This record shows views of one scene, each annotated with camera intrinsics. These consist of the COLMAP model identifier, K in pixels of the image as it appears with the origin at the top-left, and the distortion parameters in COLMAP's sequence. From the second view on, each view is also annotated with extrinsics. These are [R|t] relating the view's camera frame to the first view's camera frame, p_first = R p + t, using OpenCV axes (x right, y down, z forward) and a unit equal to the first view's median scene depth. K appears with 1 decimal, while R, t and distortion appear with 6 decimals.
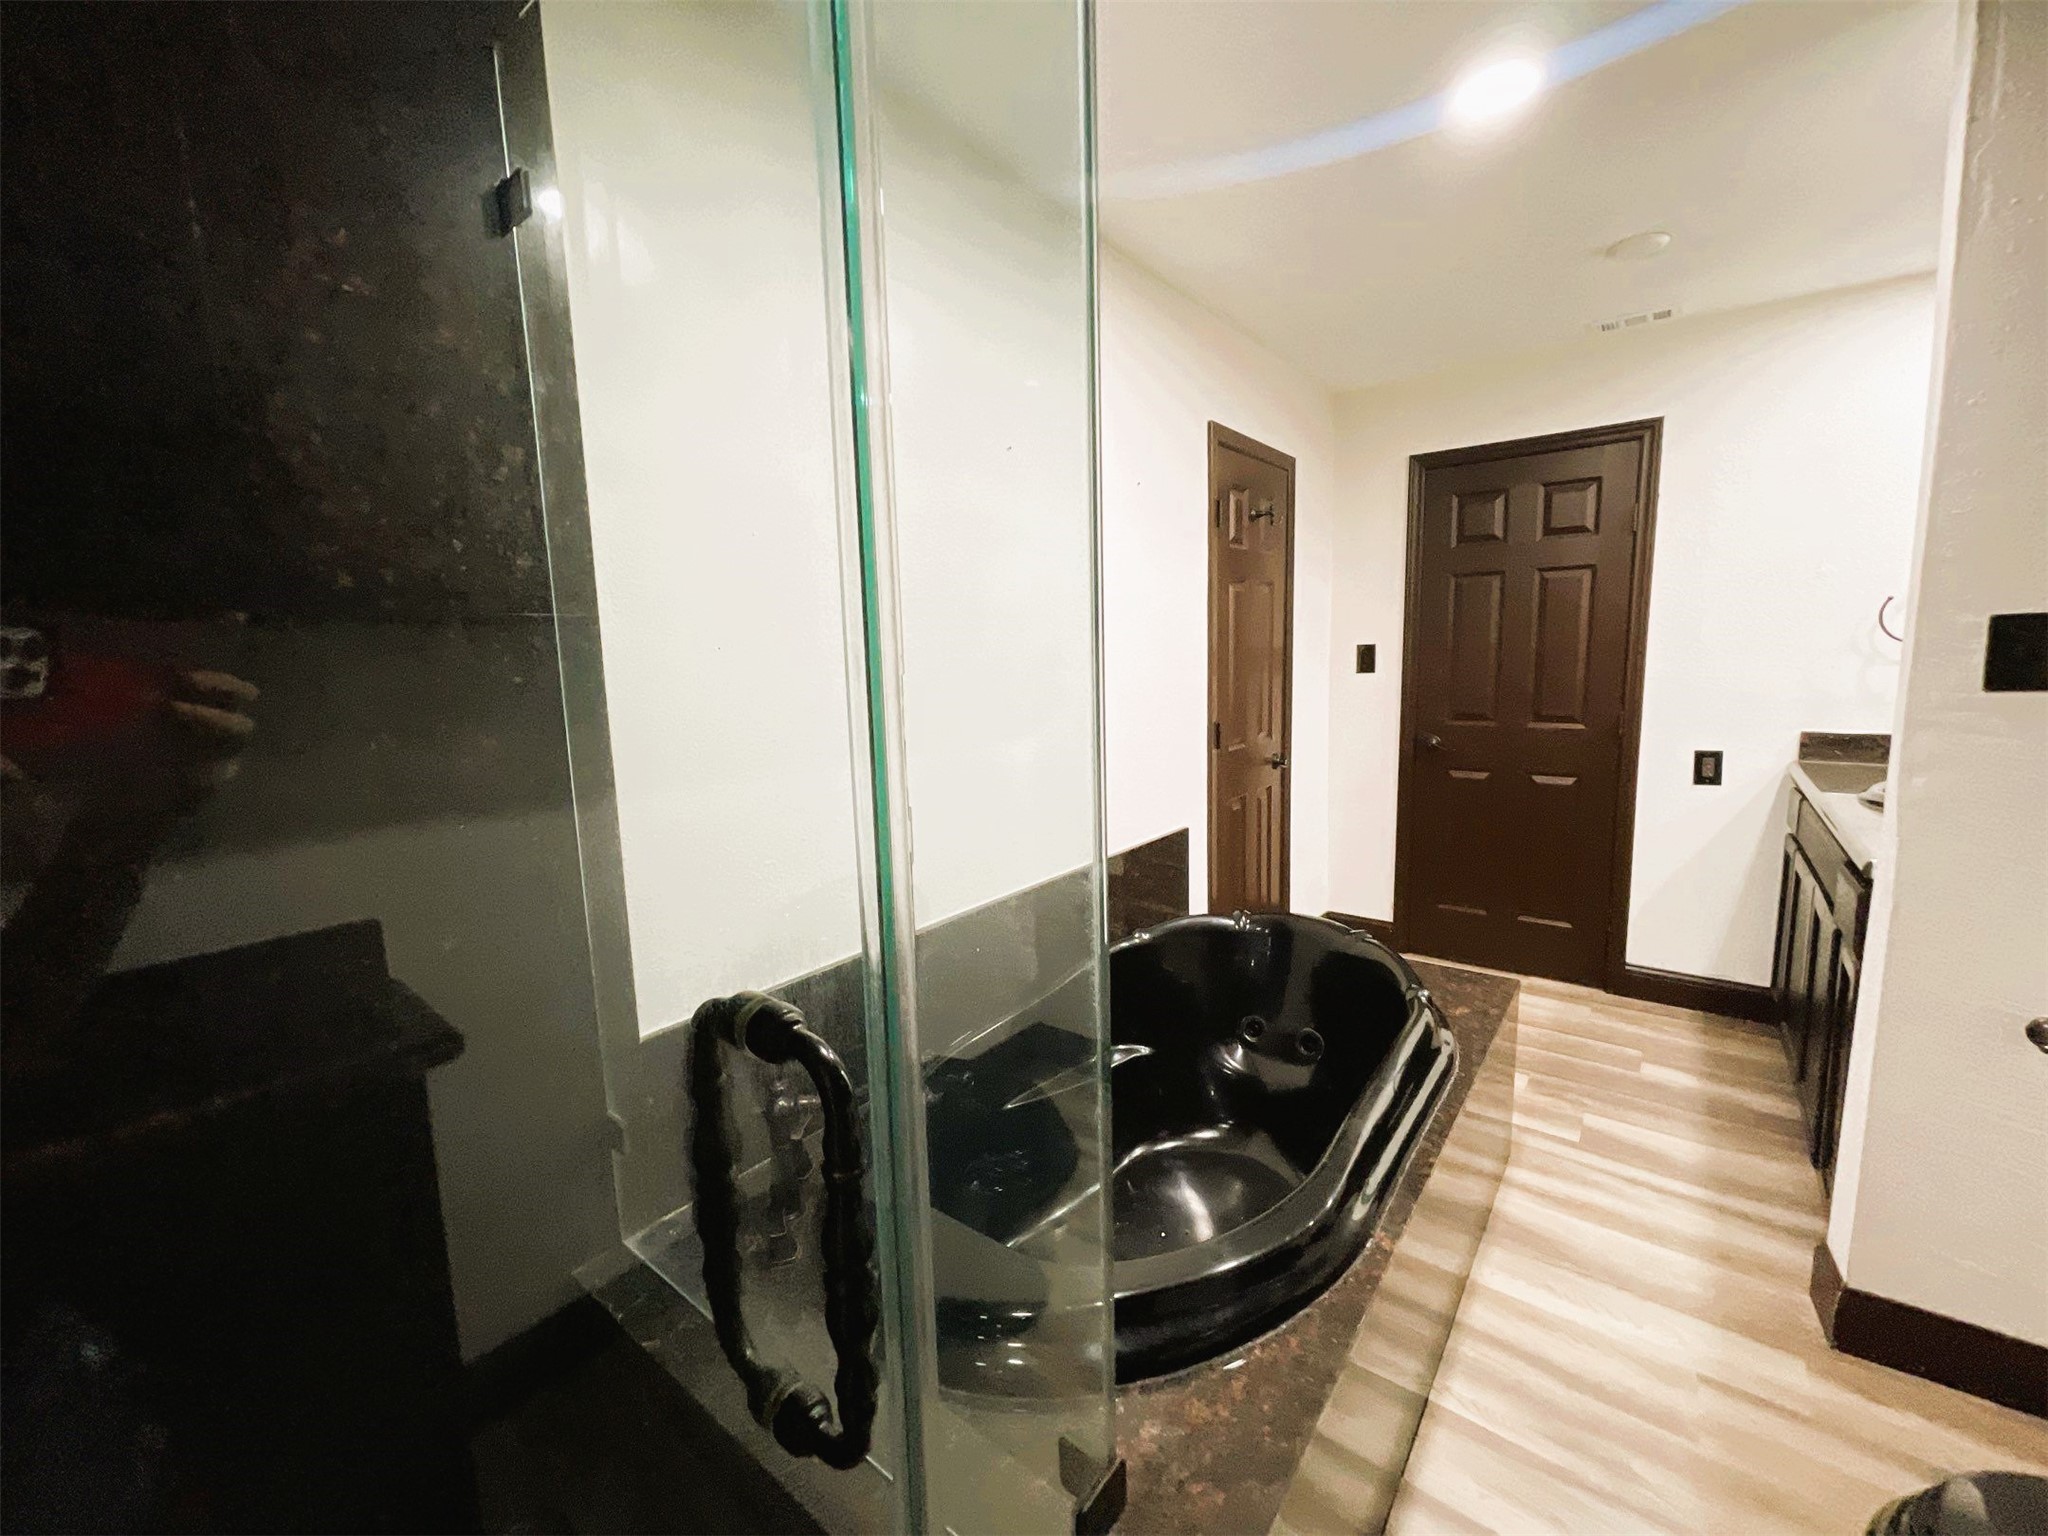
lens RADIAL K [[811.4, 0, 1036.0], [0, 811.4, 761.3], [0, 0, 1]] dist [0.000486, 0.000218]
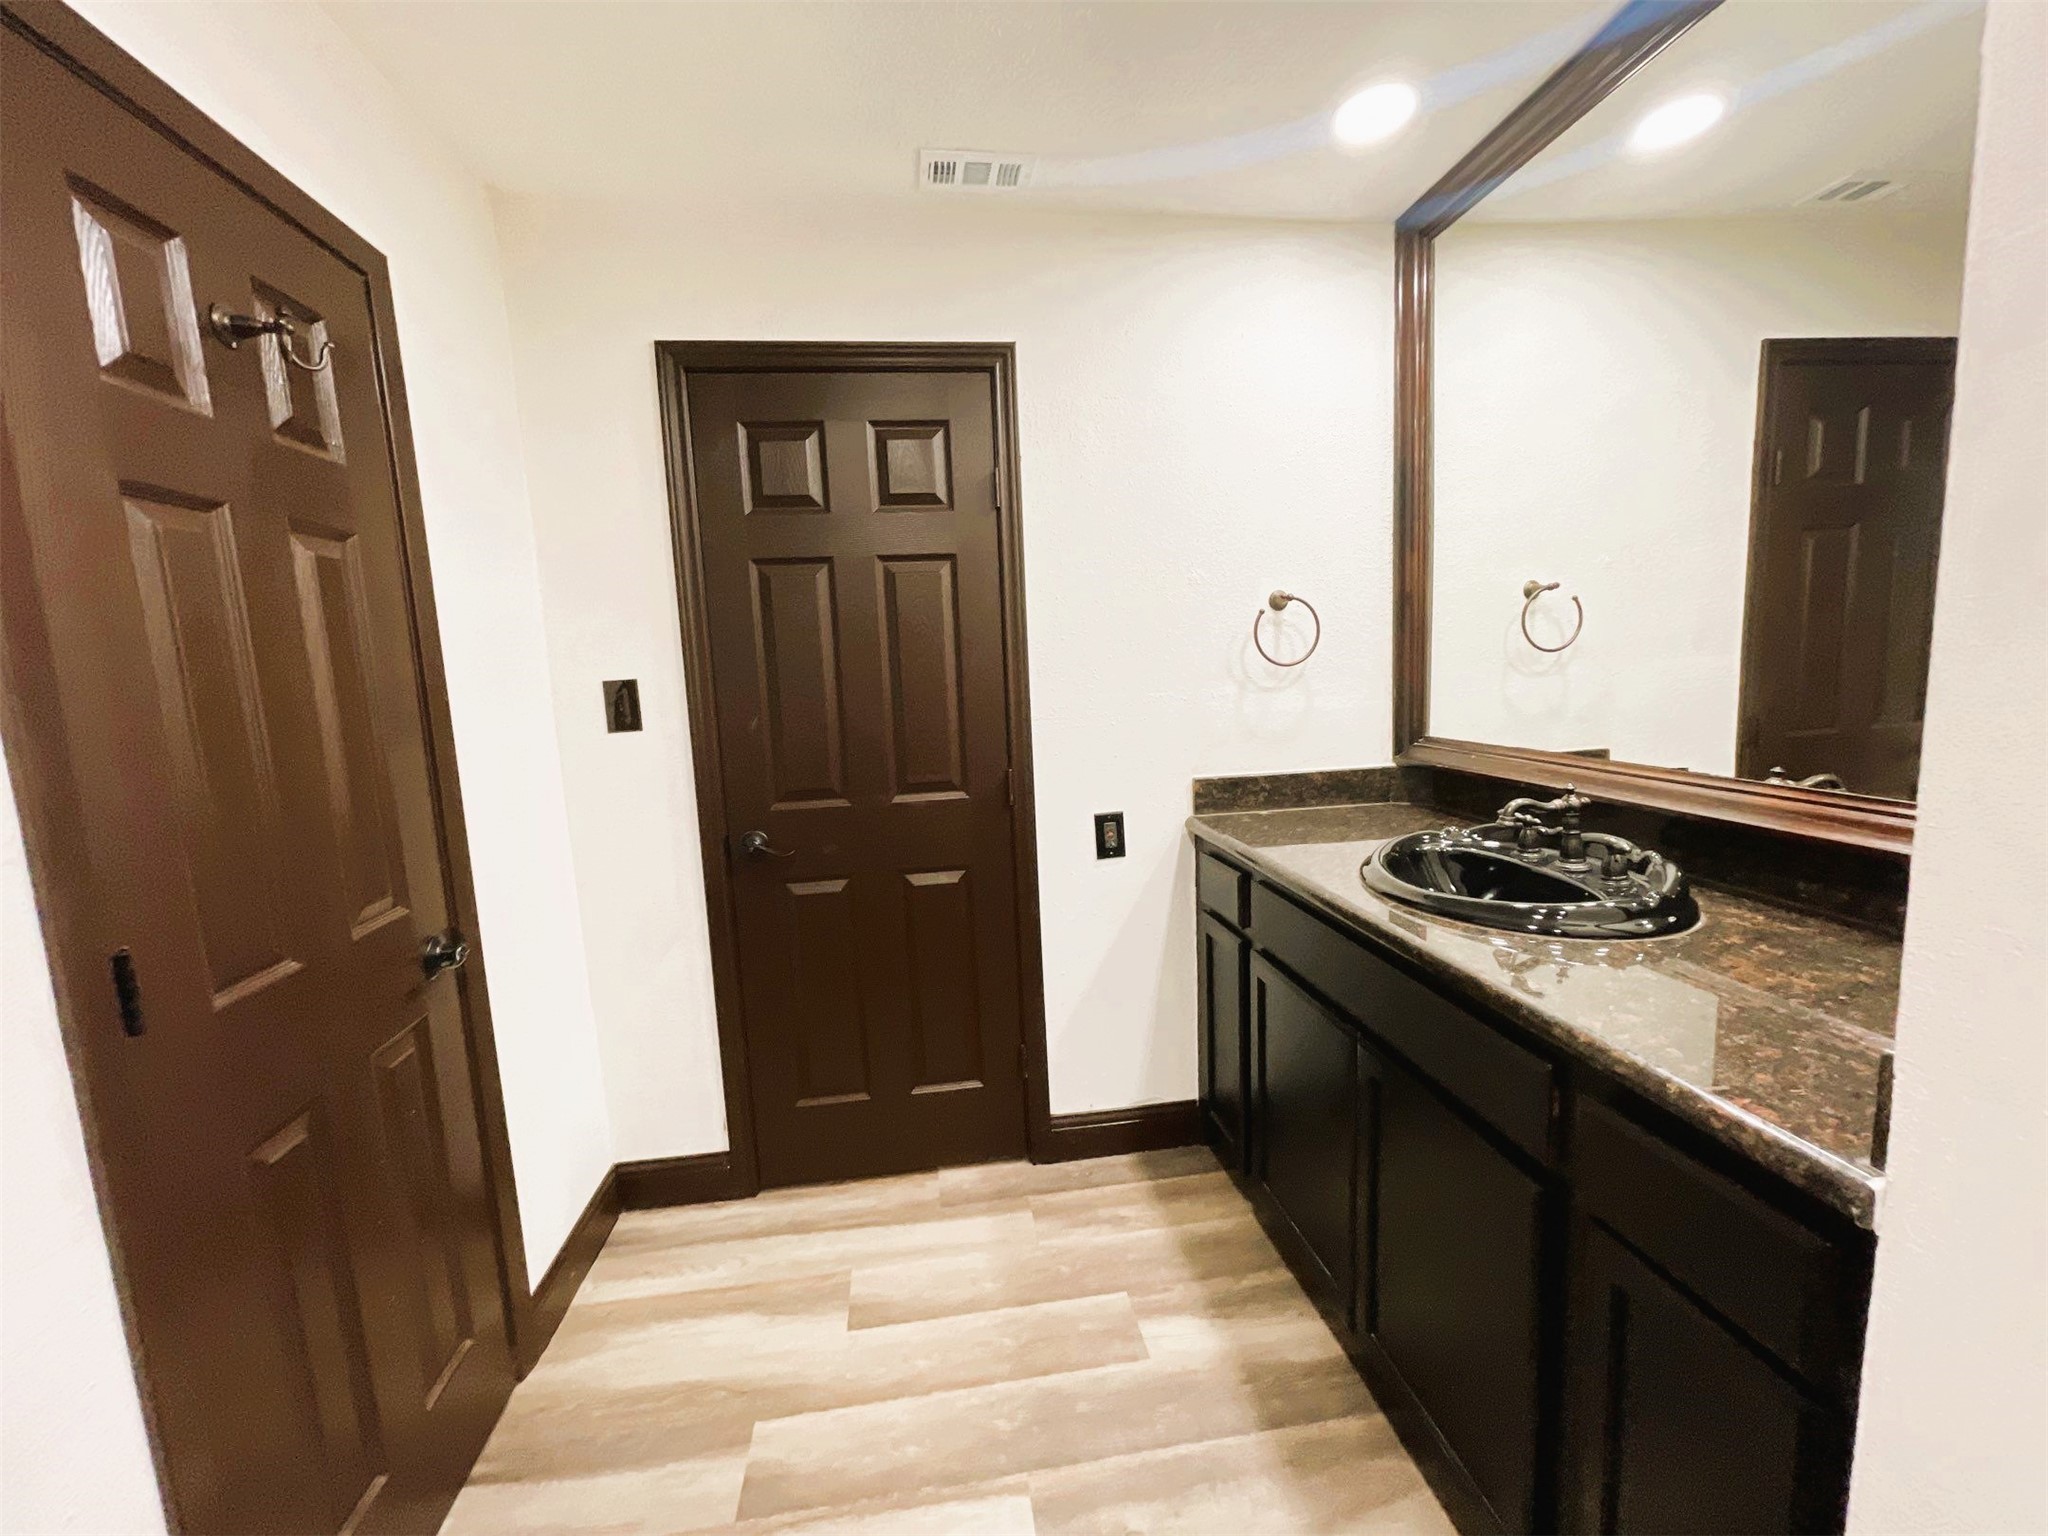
lens RADIAL K [[811.4, 0, 1022.1], [0, 811.4, 764.0], [0, 0, 1]] dist [0.000486, 0.000218]
pose [[0.689401, -0.098036, 0.717716, 0.232299], [0.122436, 0.992314, 0.017939, -0.076548], [-0.713958, 0.075507, 0.696105, 0.508627]]
